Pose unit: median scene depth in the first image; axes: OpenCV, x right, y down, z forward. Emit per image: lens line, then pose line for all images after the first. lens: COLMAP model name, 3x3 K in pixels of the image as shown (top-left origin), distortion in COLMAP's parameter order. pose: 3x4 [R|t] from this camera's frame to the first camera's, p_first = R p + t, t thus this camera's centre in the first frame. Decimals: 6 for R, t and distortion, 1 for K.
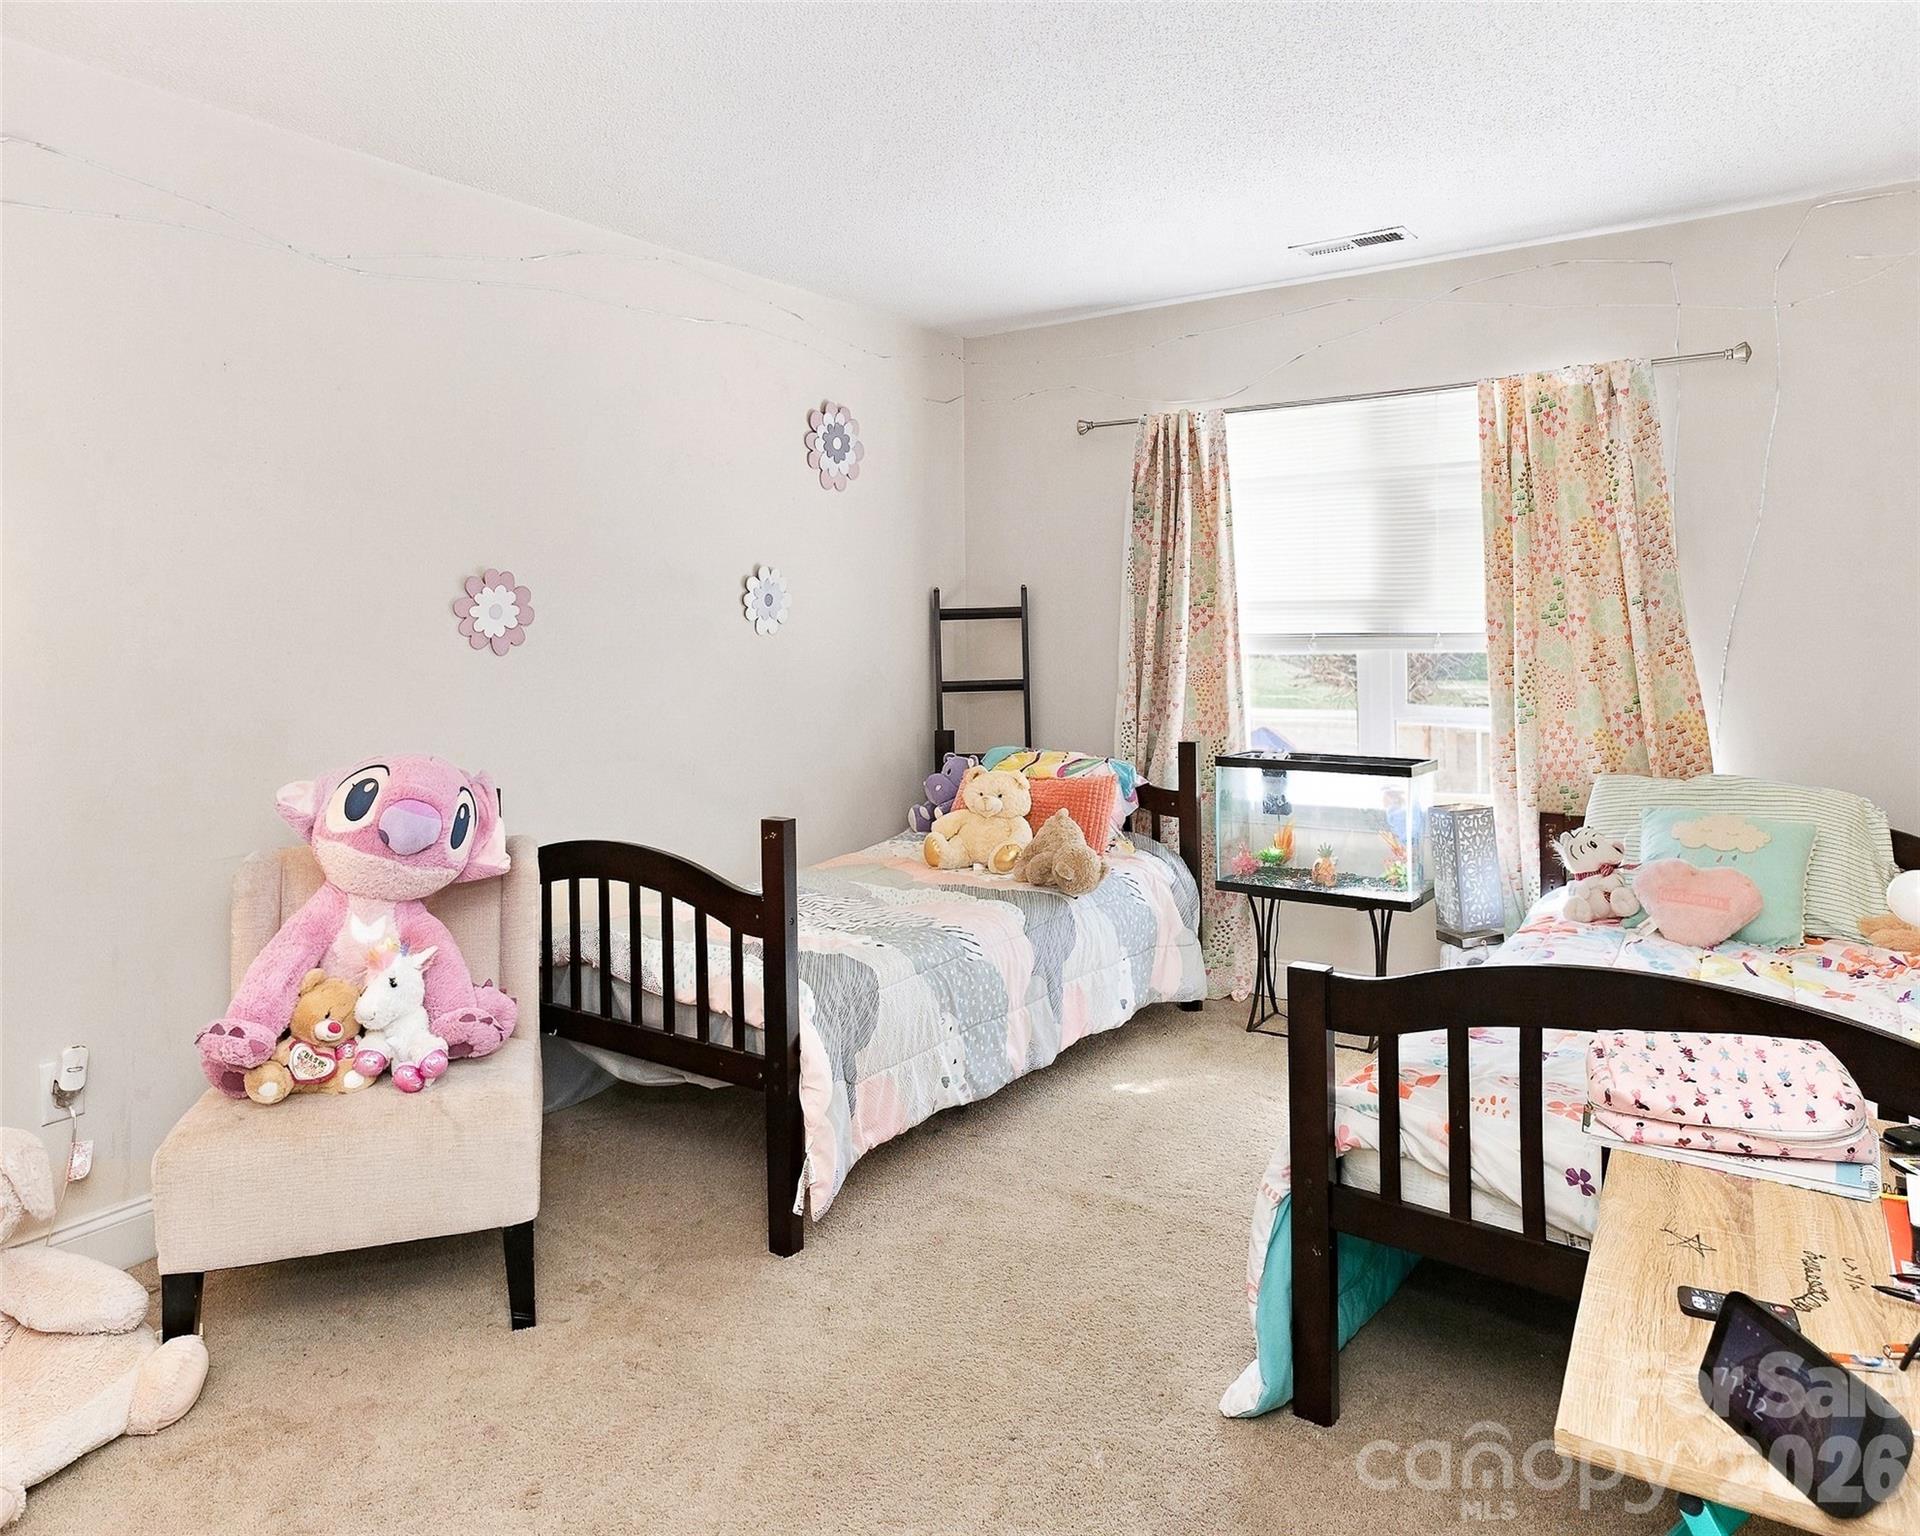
lens RADIAL K [[1251.9, 0, 956.6], [0, 1251.9, 694.3], [0, 0, 1]] dist [-0.049903, 0.036113]
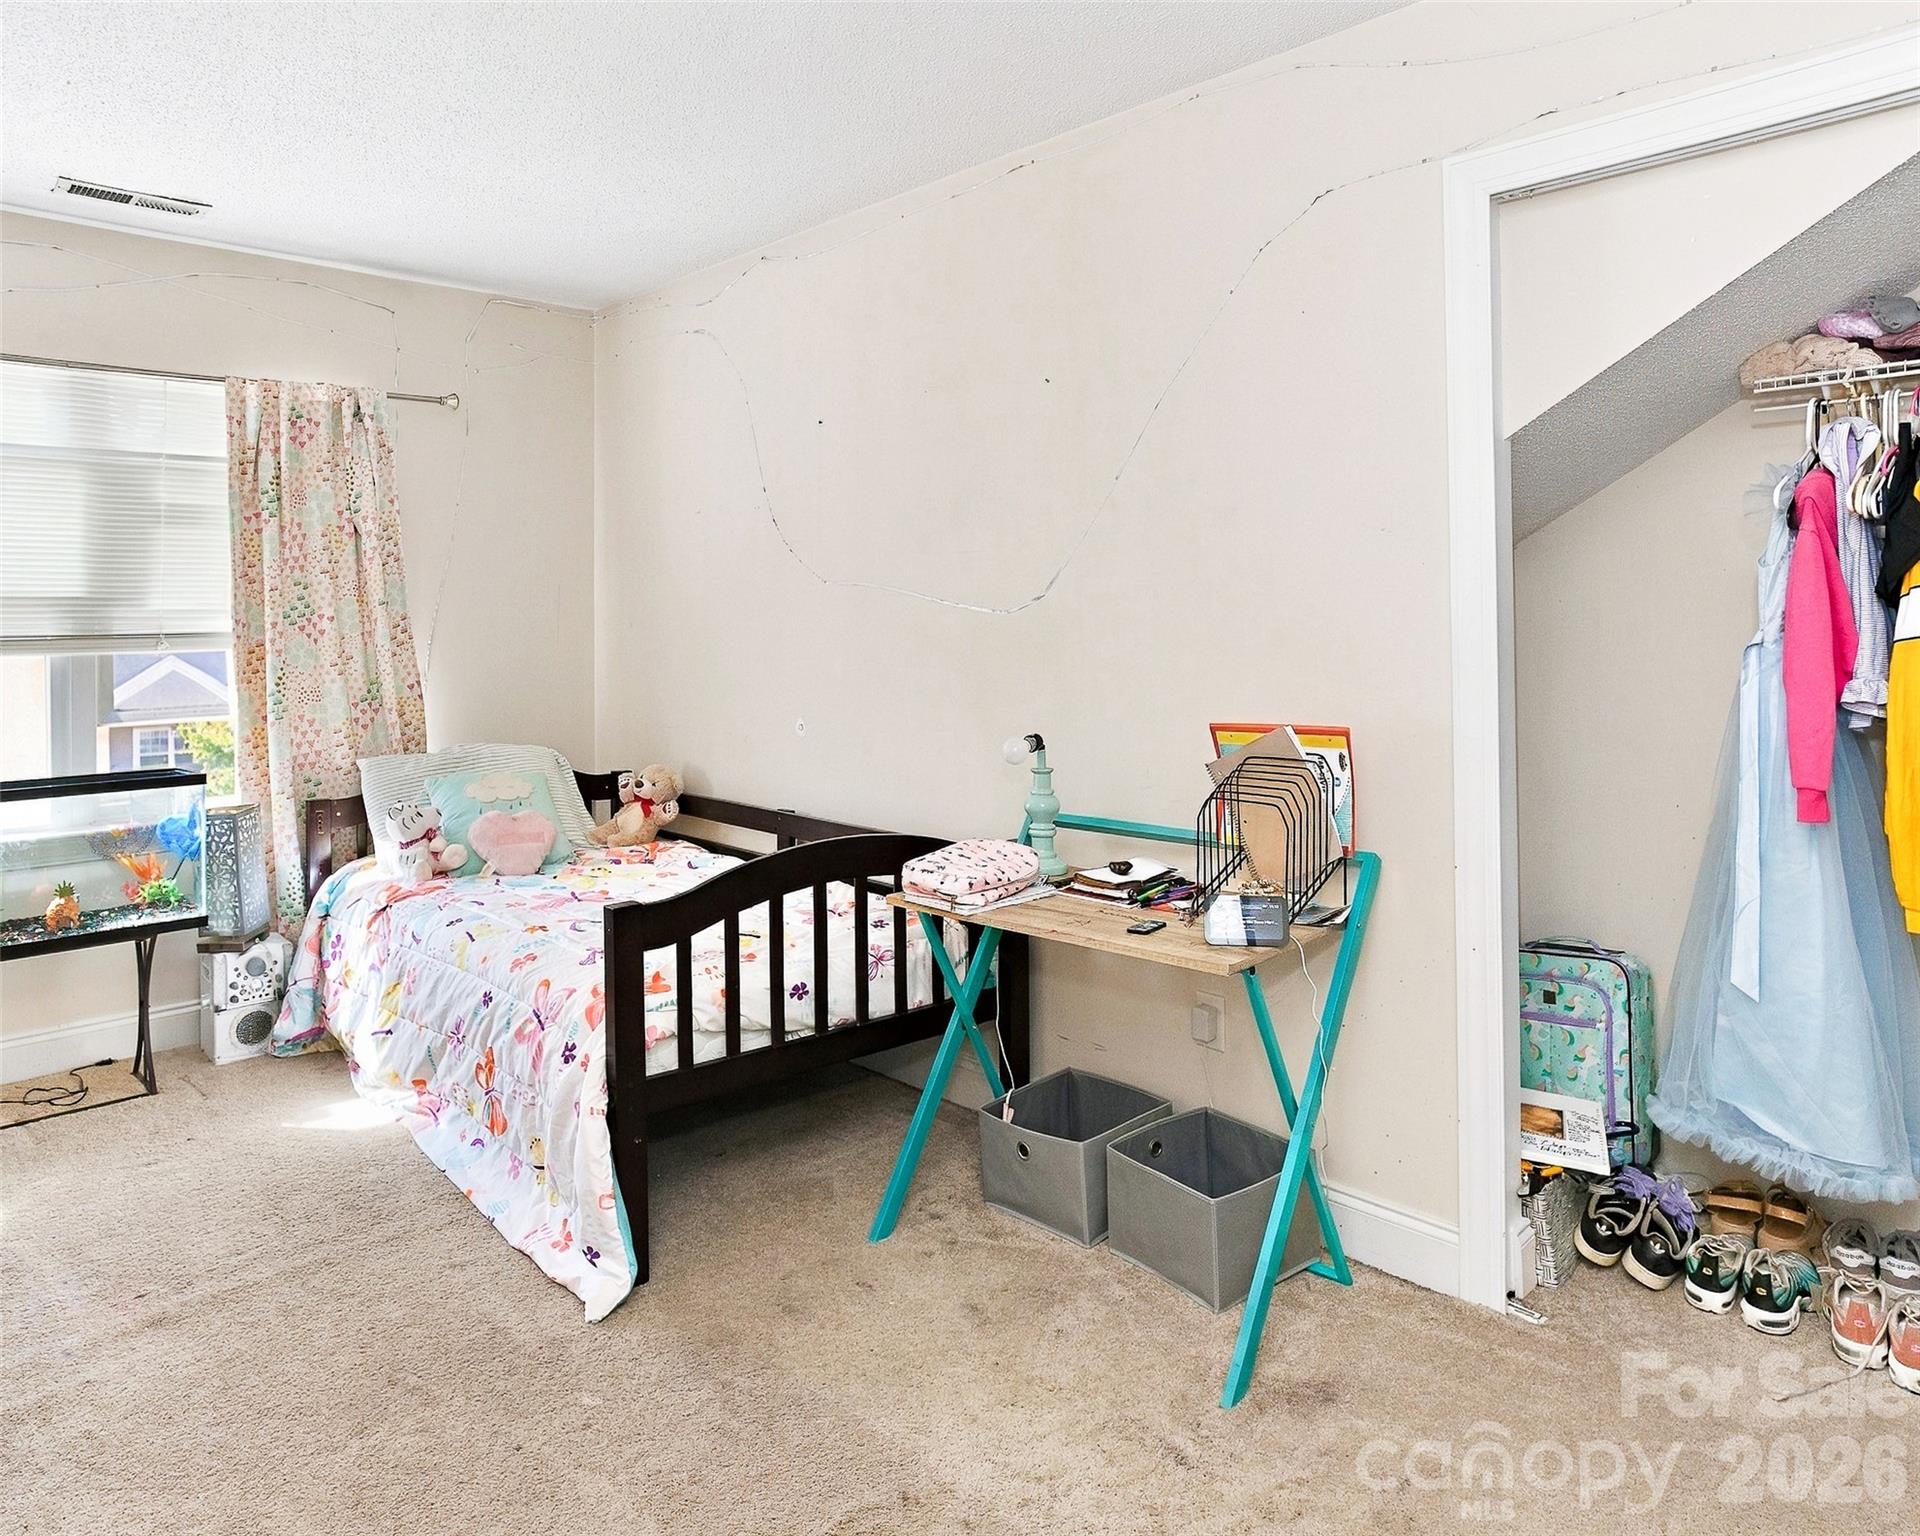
lens RADIAL K [[1251.9, 0, 956.6], [0, 1251.9, 694.3], [0, 0, 1]] dist [-0.049903, 0.036113]
pose [[0.215489, -0.054292, 0.974996, -0.434180], [0.061390, 0.997231, 0.041962, -0.005979], [-0.974575, 0.050813, 0.218225, 0.230856]]
